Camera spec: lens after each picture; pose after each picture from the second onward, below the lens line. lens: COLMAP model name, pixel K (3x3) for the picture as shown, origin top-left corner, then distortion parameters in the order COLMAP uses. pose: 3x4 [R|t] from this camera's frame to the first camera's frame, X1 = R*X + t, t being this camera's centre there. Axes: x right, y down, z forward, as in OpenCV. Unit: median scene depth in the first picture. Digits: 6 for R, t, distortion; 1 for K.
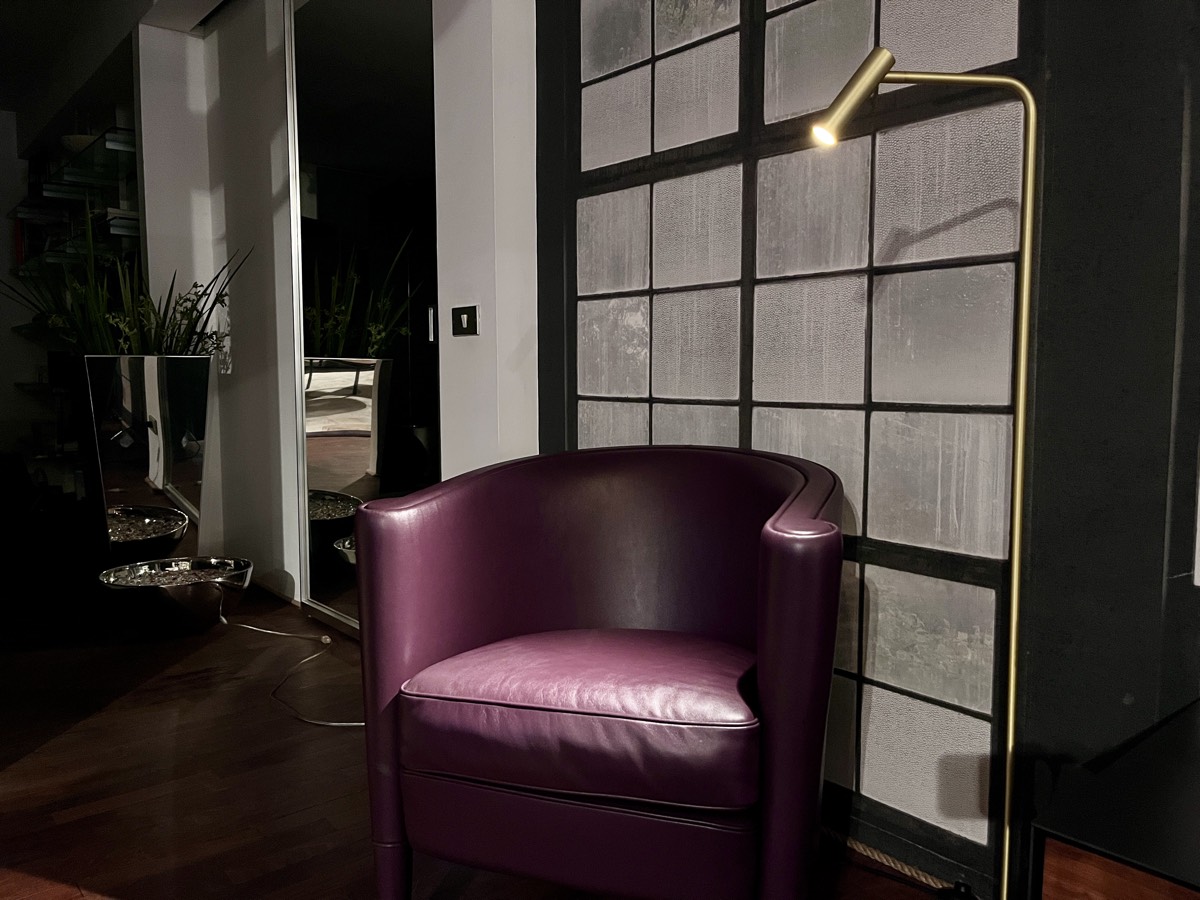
lens RADIAL K [[909.3, 0, 596.4], [0, 909.3, 453.4], [0, 0, 1]] dist [0.072782, -0.110374]
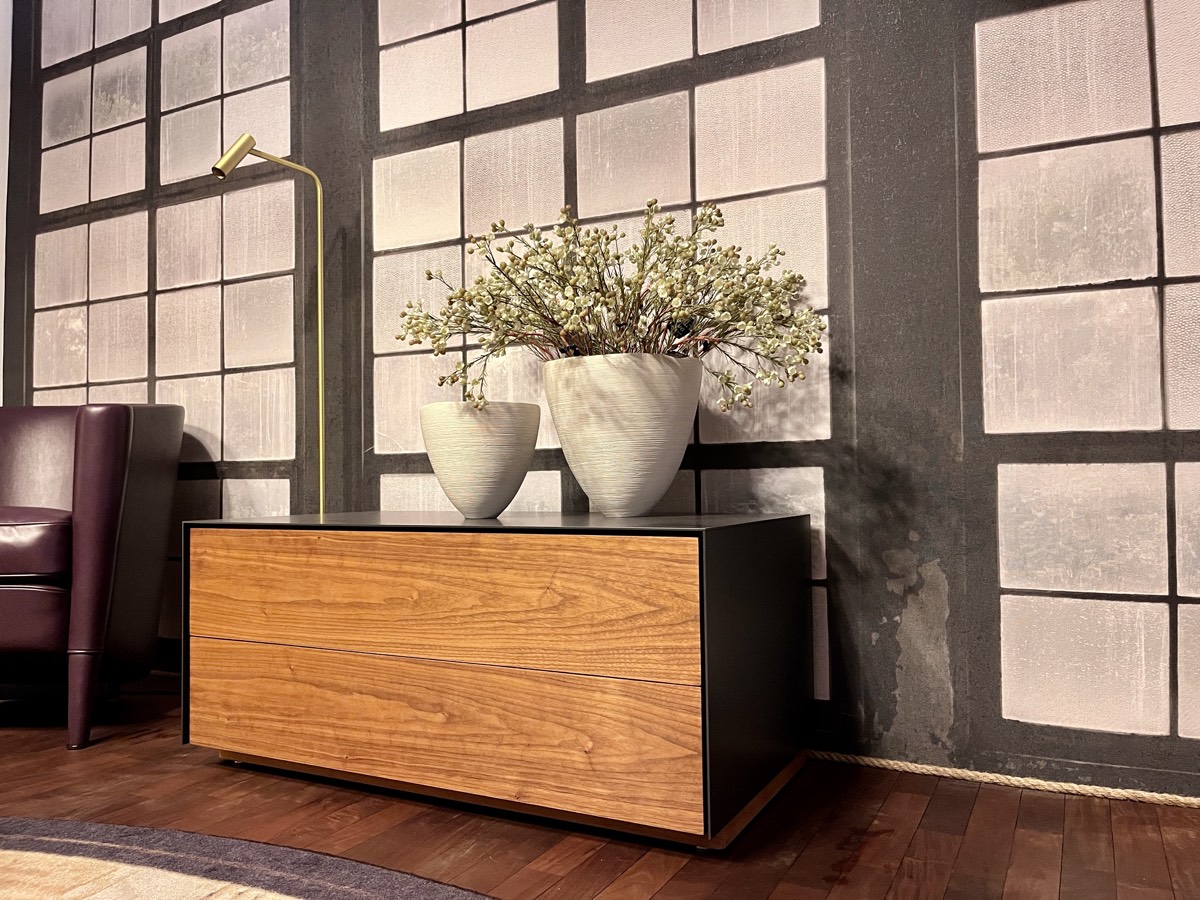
lens RADIAL K [[909.3, 0, 596.4], [0, 909.3, 453.4], [0, 0, 1]] dist [0.072782, -0.110374]
pose [[0.925773, 0.004799, 0.378049, 0.272038], [0.043275, 0.992003, -0.118565, 0.259460], [-0.375595, 0.126125, 0.918162, -0.529271]]
